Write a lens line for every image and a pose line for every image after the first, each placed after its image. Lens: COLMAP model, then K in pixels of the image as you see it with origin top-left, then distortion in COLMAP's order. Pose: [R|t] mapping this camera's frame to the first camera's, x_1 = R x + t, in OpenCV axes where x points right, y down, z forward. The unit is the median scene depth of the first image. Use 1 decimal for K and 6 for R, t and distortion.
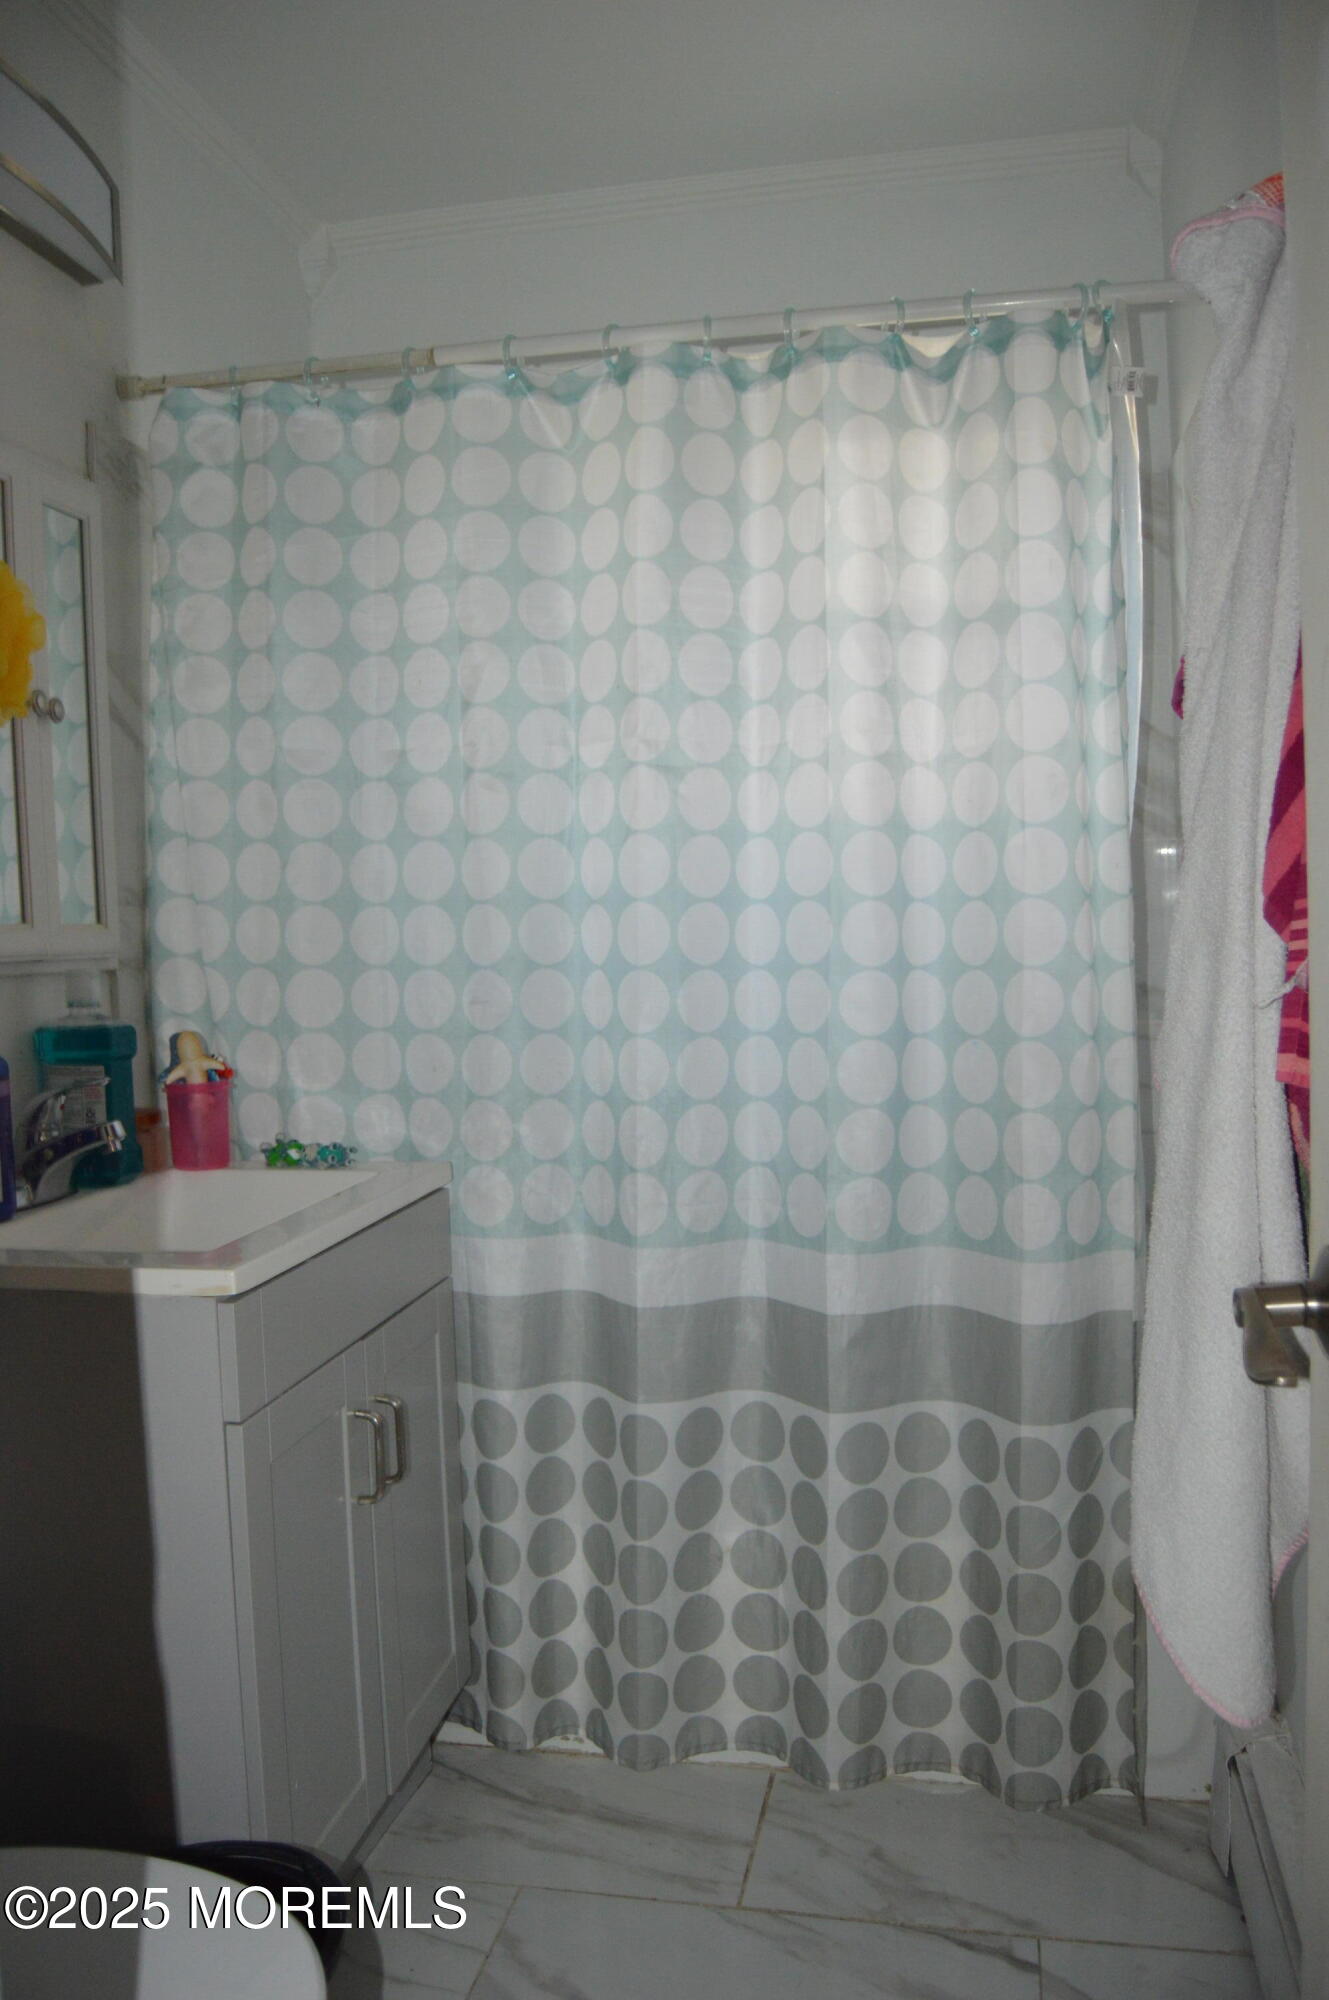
lens RADIAL K [[1628.5, 0, 657.6], [0, 1628.5, 1005.7], [0, 0, 1]] dist [-0.090430, 0.027503]
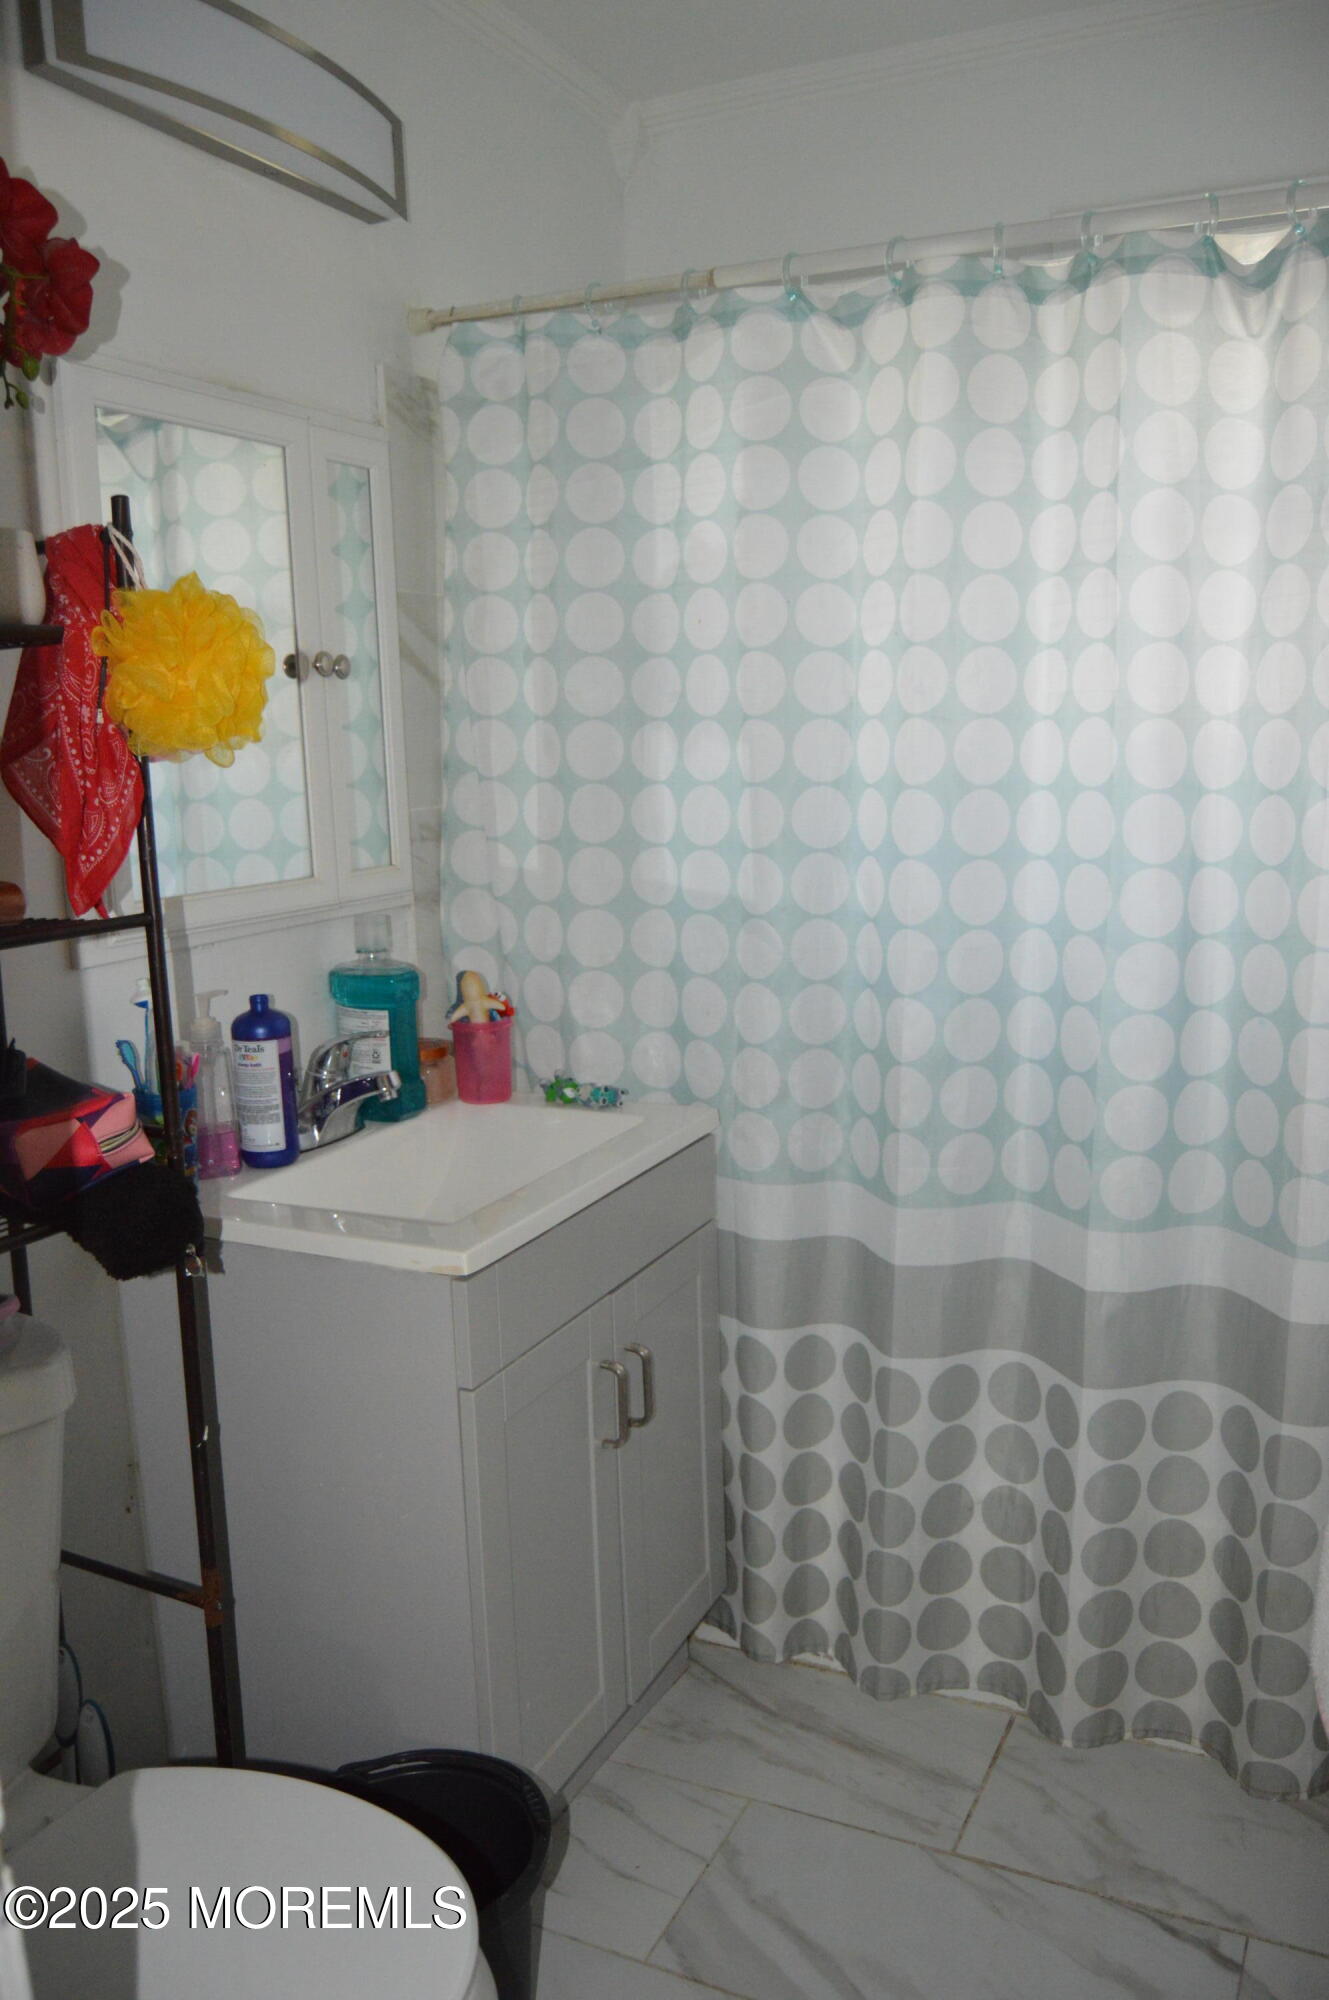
lens RADIAL K [[1628.5, 0, 651.2], [0, 1628.5, 1001.9], [0, 0, 1]] dist [-0.090430, 0.027503]
pose [[0.967563, 0.044233, -0.248727, 0.083250], [-0.012317, 0.991641, 0.128439, -0.101298], [0.252329, -0.121209, 0.960020, 0.020593]]
